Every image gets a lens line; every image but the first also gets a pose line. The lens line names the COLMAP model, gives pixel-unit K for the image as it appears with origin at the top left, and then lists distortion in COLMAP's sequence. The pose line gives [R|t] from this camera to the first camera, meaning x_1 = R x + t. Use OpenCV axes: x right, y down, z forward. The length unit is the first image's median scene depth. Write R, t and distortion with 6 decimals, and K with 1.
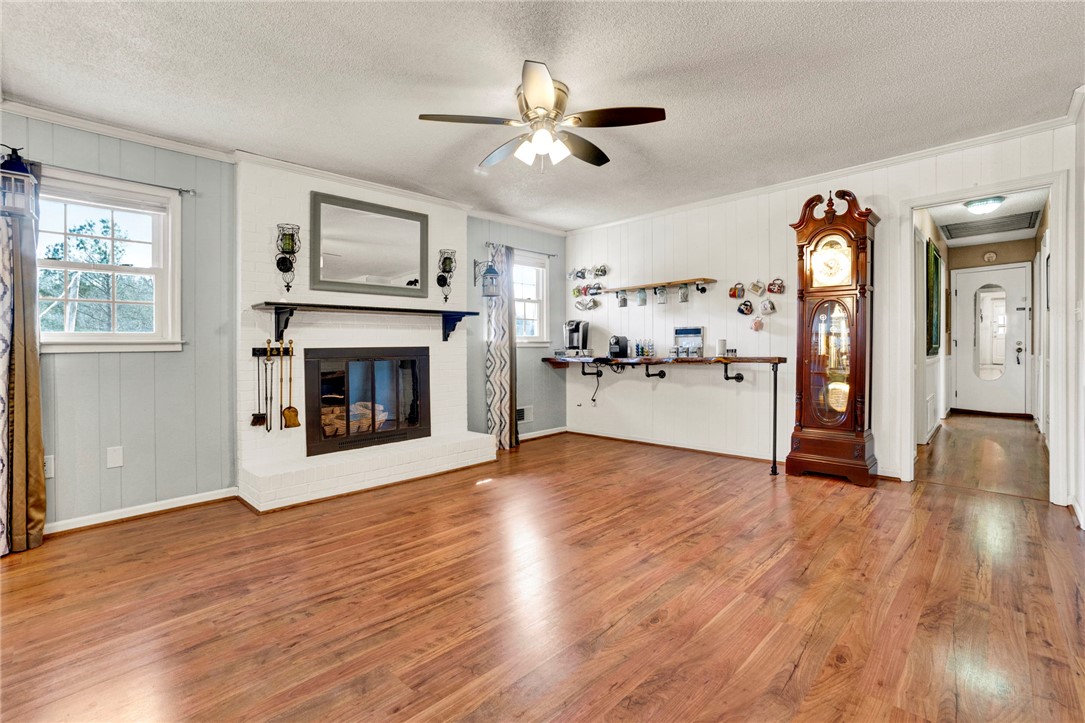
lens RADIAL K [[502.4, 0, 542.6], [0, 502.4, 369.1], [0, 0, 1]] dist [-0.043755, 0.011804]
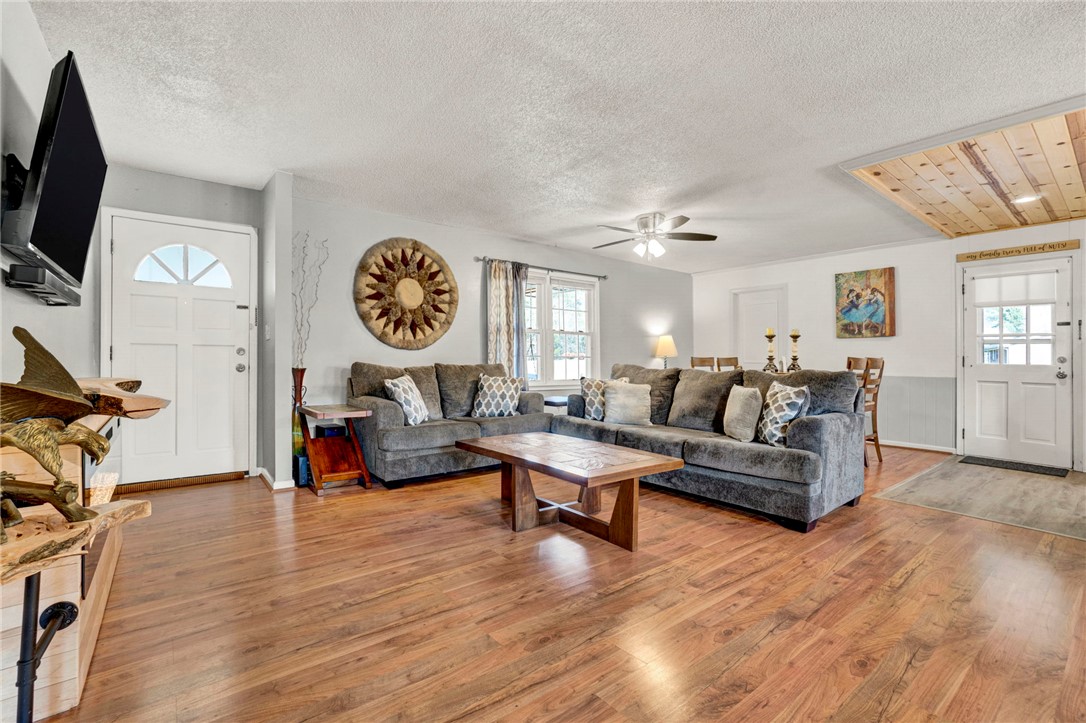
lens RADIAL K [[487.5, 0, 530.0], [0, 487.5, 362.2], [0, 0, 1]] dist [-0.040086, 0.000748]
pose [[-0.988123, 0.014427, 0.152986, 0.441980], [0.017587, 0.999659, 0.019324, -0.028612], [-0.152655, 0.021785, -0.988039, 0.804394]]
